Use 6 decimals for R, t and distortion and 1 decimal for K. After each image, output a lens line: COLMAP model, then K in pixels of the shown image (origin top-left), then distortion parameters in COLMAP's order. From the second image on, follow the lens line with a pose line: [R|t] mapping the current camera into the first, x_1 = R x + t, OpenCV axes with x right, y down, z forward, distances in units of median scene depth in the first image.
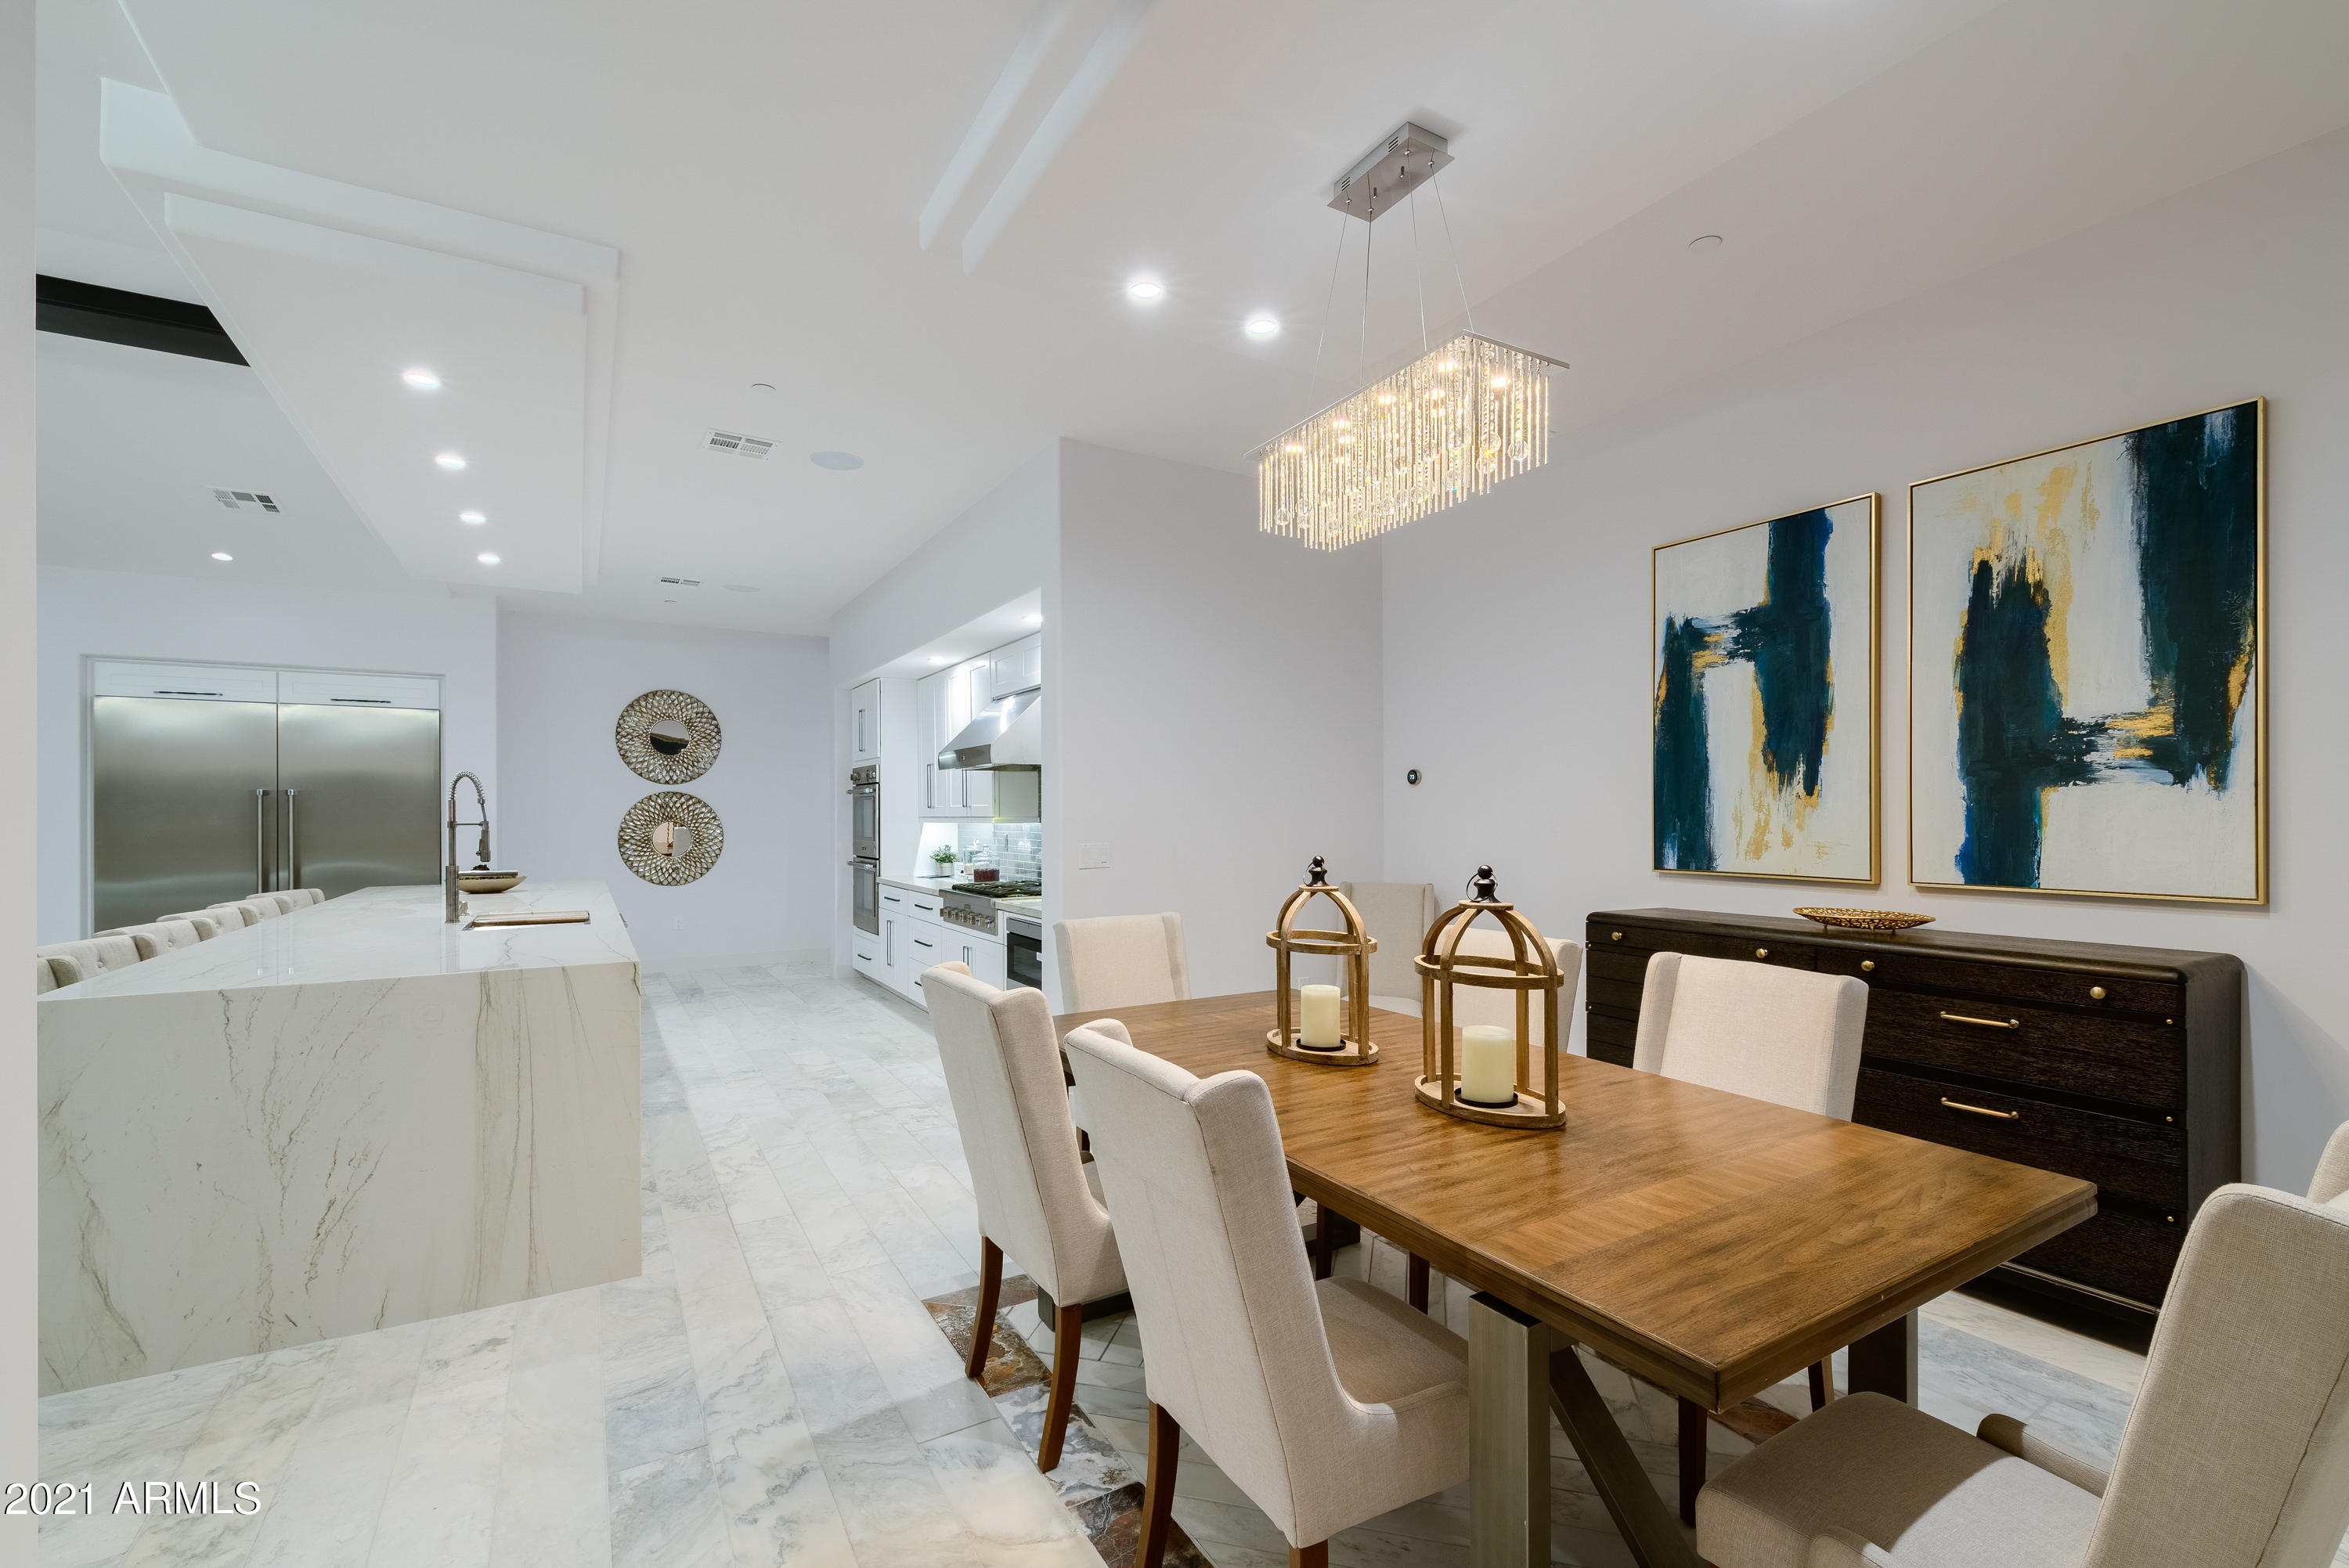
lens RADIAL K [[1014.6, 0, 1174.2], [0, 1014.6, 804.1], [0, 0, 1]] dist [0.000635, 0.000067]
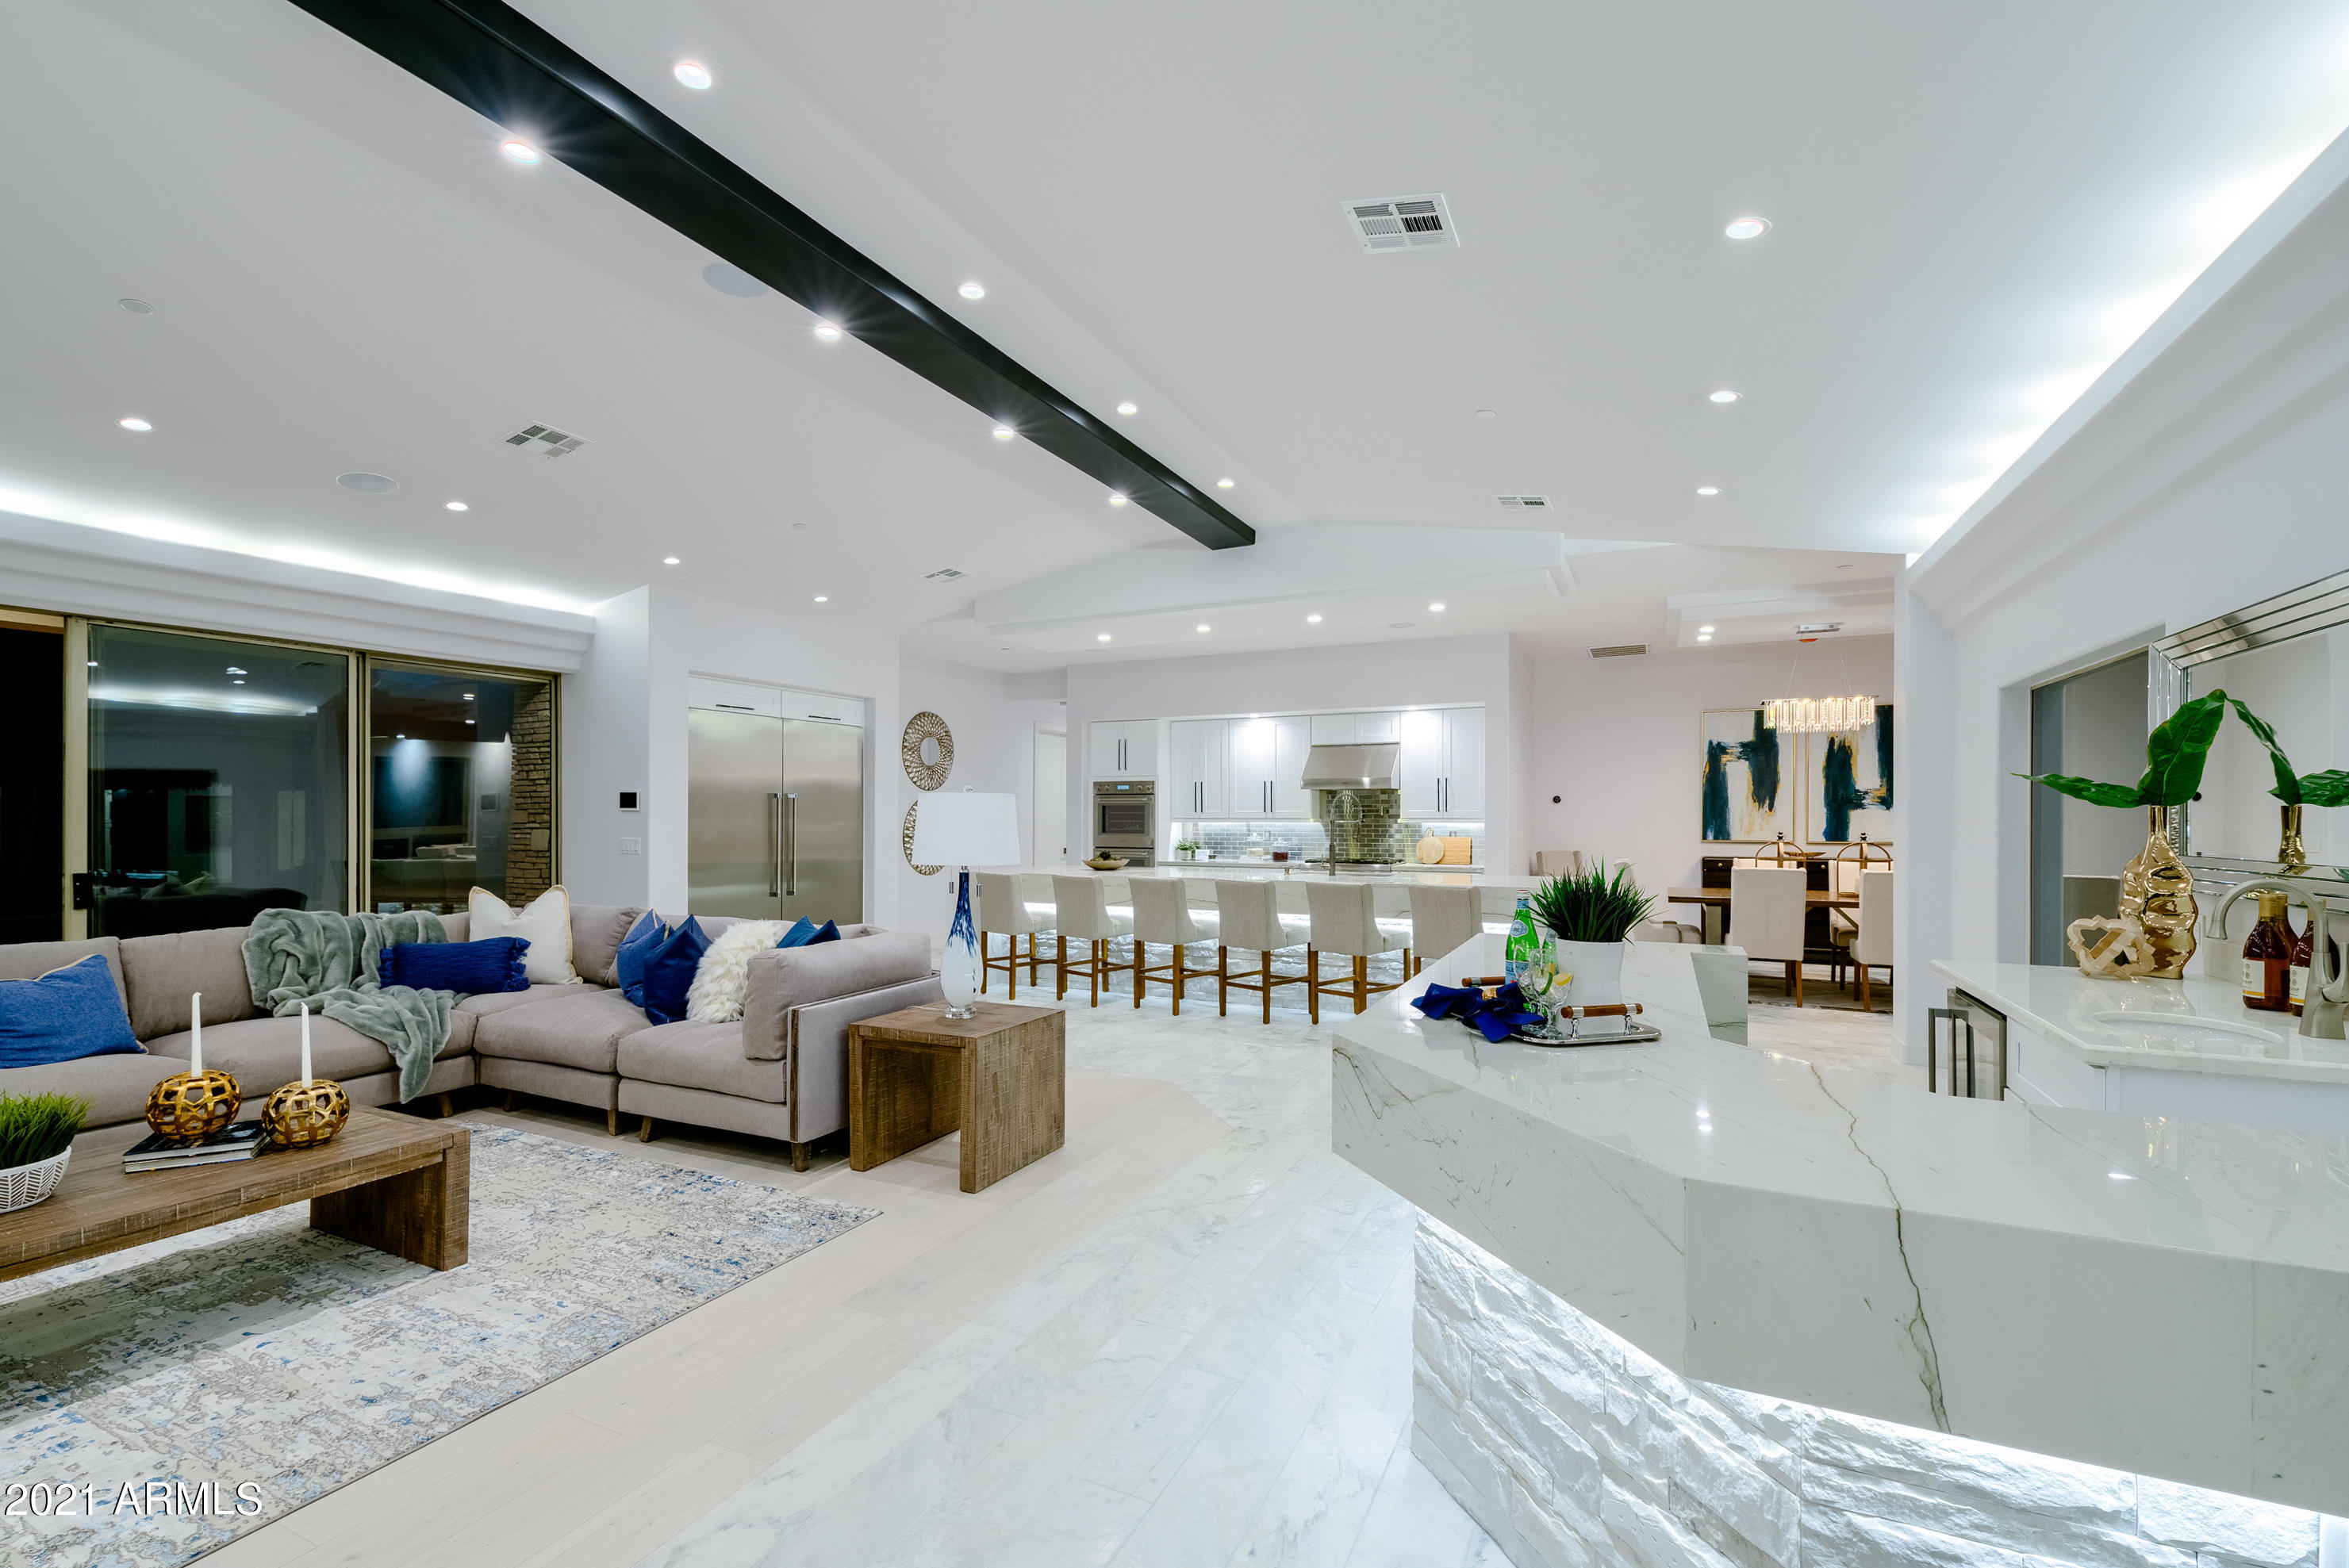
lens RADIAL K [[1014.6, 0, 1176.2], [0, 1014.6, 798.8], [0, 0, 1]] dist [0.000635, 0.000067]
pose [[0.828797, 0.012700, 0.559406, -2.191435], [-0.008634, 0.999914, -0.009909, -0.001908], [-0.559483, 0.003382, 0.828835, -0.378510]]
